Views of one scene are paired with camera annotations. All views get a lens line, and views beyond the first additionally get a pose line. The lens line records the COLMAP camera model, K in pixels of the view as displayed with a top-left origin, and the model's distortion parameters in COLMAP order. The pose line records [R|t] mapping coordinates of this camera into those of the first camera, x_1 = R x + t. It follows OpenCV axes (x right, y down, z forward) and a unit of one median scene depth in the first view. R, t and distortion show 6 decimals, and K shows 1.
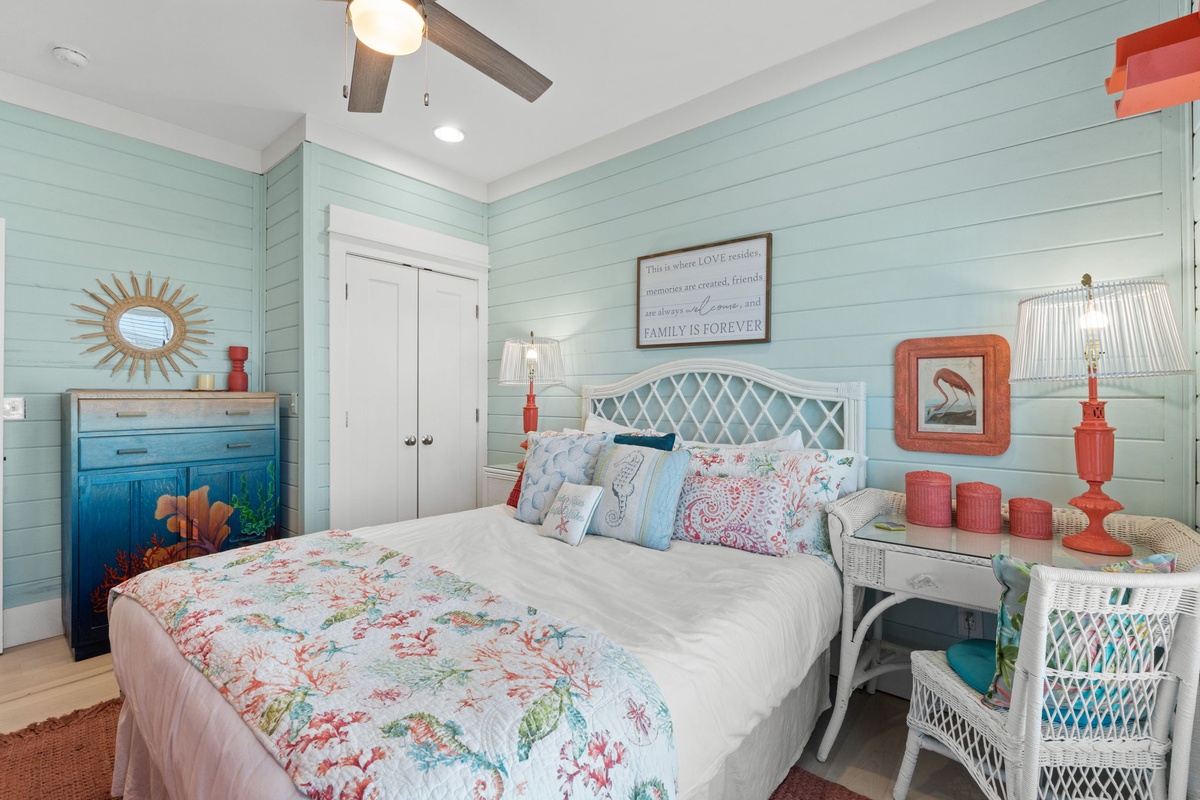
lens RADIAL K [[523.2, 0, 604.6], [0, 523.2, 396.2], [0, 0, 1]] dist [0.000557, 0.000055]
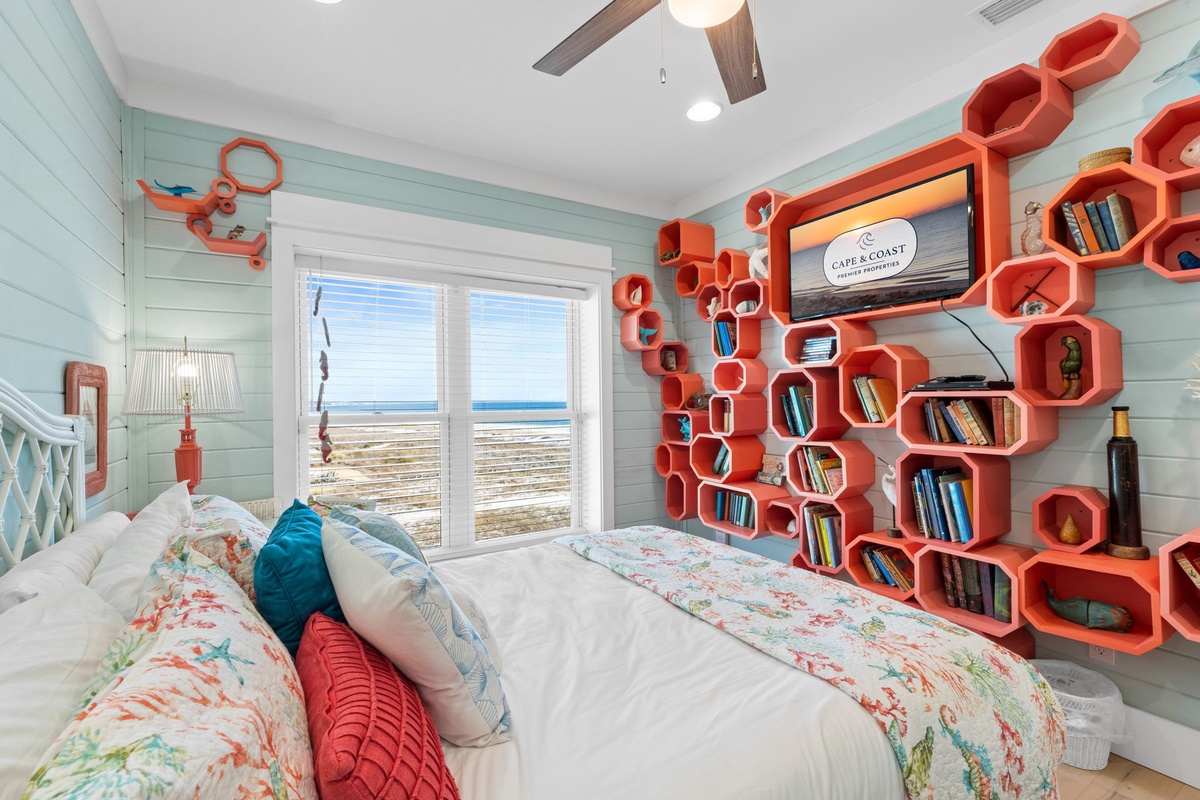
lens RADIAL K [[524.7, 0, 600.0], [0, 524.7, 400.0], [0, 0, 1]] dist [-0.005175, -0.000735]
pose [[-0.946114, 0.008832, 0.323712, -0.391708], [0.008544, 0.999961, -0.002311, -0.038702], [-0.323720, 0.000580, -0.946153, 1.396411]]
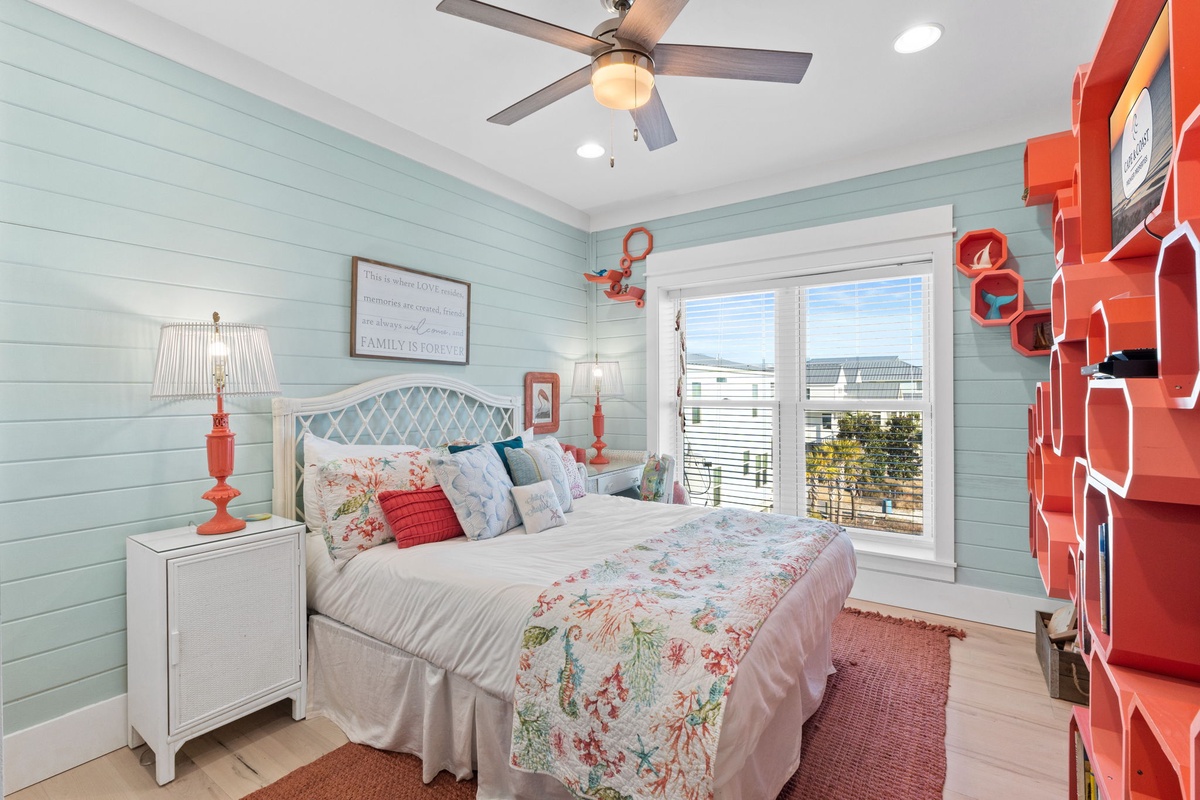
lens RADIAL K [[542.4, 0, 599.3], [0, 542.4, 386.6], [0, 0, 1]] dist [0.000787, -0.000180]
pose [[-0.087627, 0.007127, 0.996128, -1.193360], [0.002966, 0.999972, -0.006894, -0.042604], [-0.996149, 0.002350, -0.087646, 0.871733]]
